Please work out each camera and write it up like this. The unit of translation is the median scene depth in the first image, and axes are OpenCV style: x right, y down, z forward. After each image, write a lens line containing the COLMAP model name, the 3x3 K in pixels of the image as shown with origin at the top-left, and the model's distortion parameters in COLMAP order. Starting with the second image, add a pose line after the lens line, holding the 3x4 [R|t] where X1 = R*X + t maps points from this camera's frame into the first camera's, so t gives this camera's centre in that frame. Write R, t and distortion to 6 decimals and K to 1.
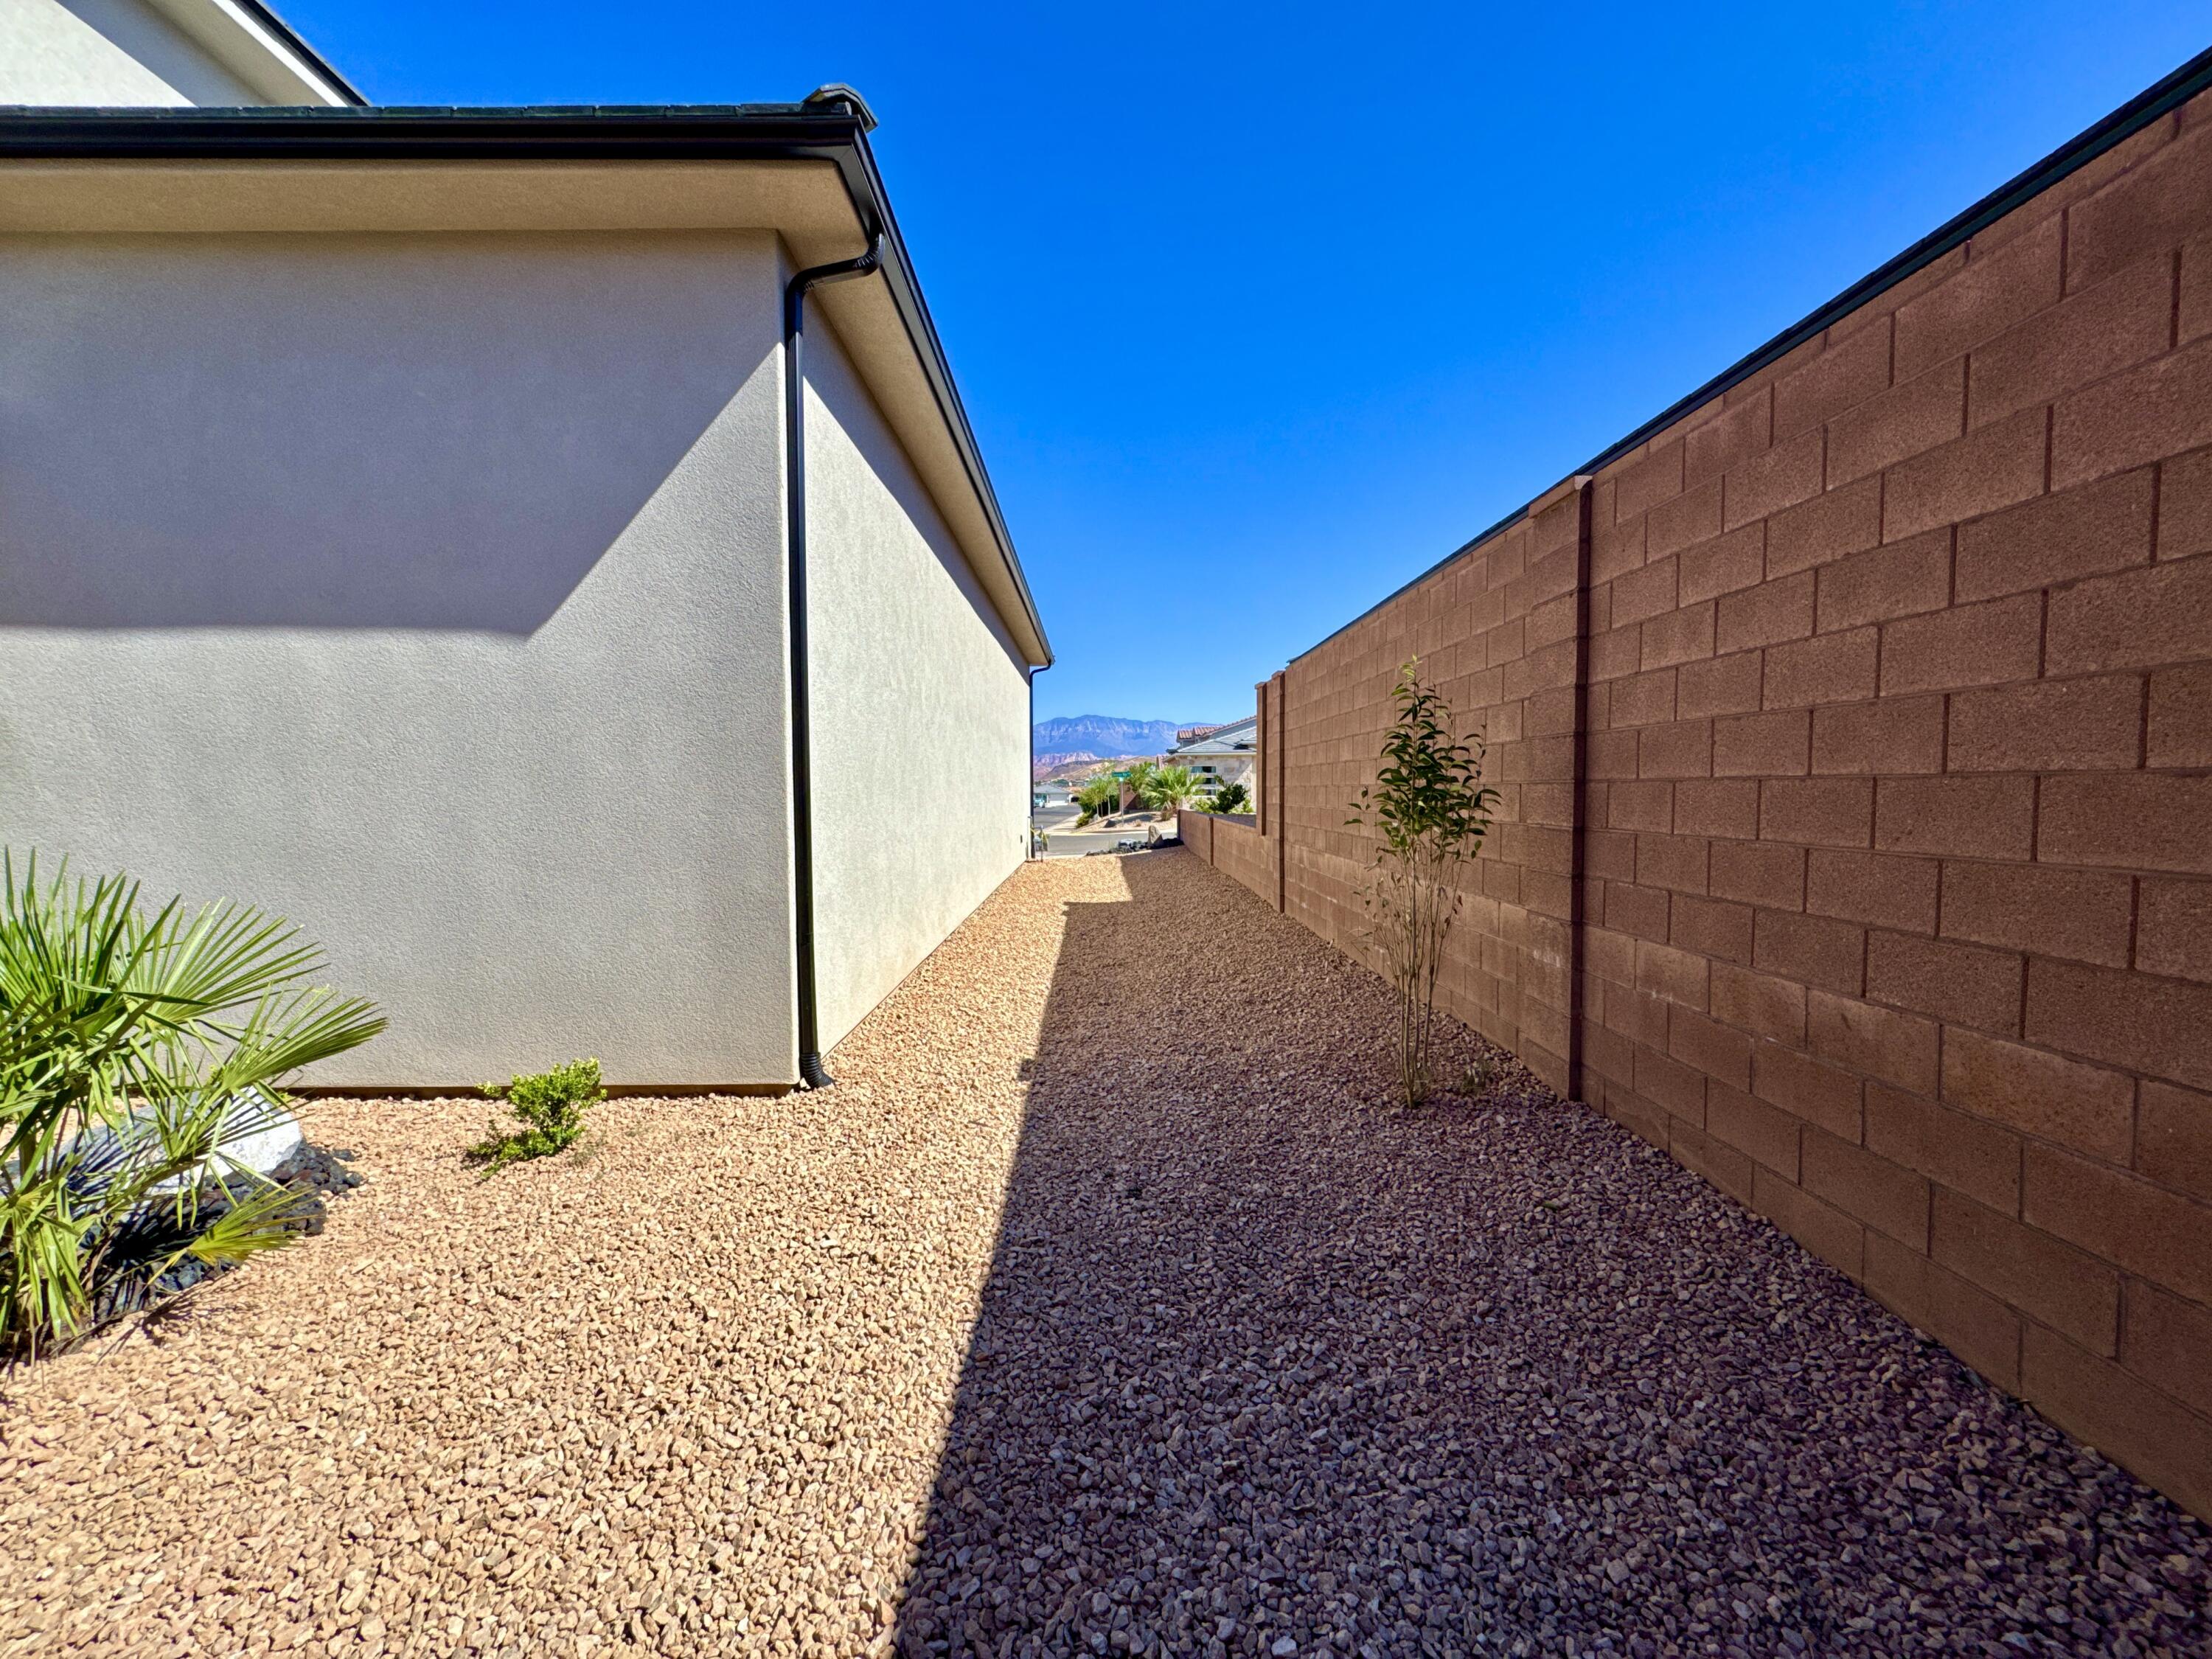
lens RADIAL K [[884.3, 0, 1106.0], [0, 884.3, 829.5], [0, 0, 1]] dist [-0.000204, 0.000923]
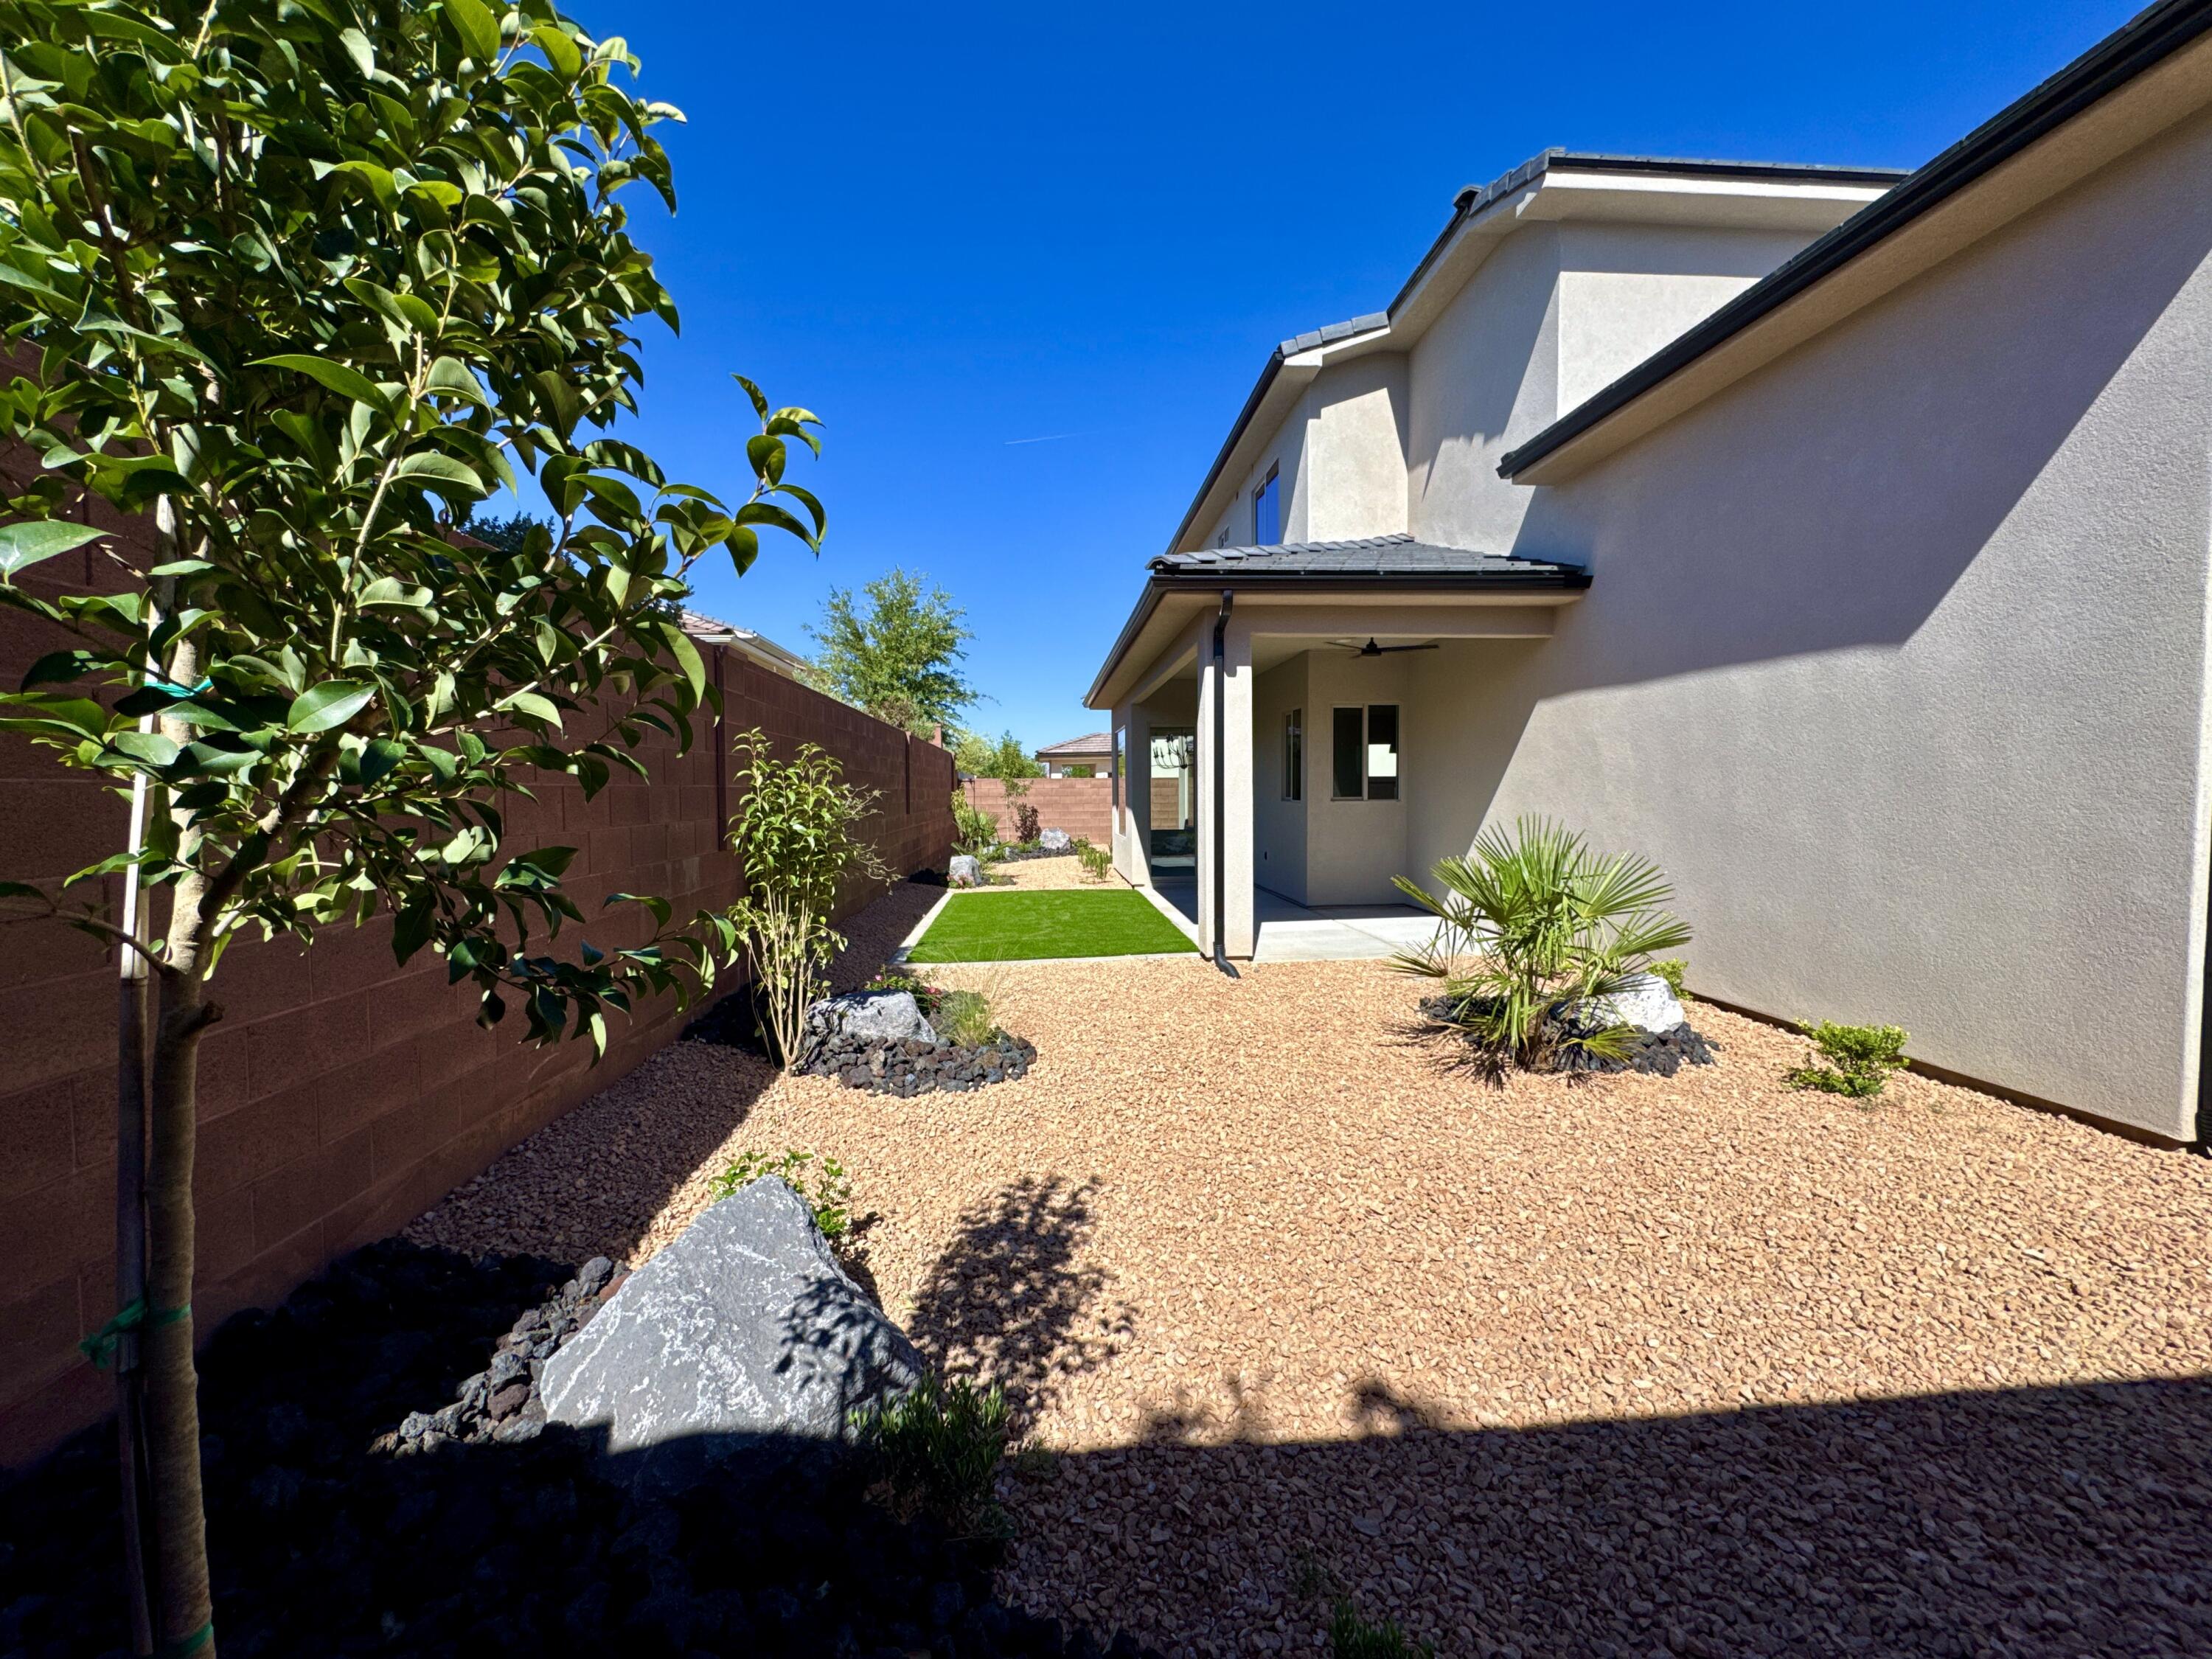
lens RADIAL K [[884.3, 0, 1106.0], [0, 884.3, 829.5], [0, 0, 1]] dist [-0.000204, 0.000923]
pose [[0.083723, 0.049639, -0.995252, 0.431647], [-0.038987, 0.998157, 0.046504, 0.000298], [0.995726, 0.034909, 0.085504, -0.086578]]
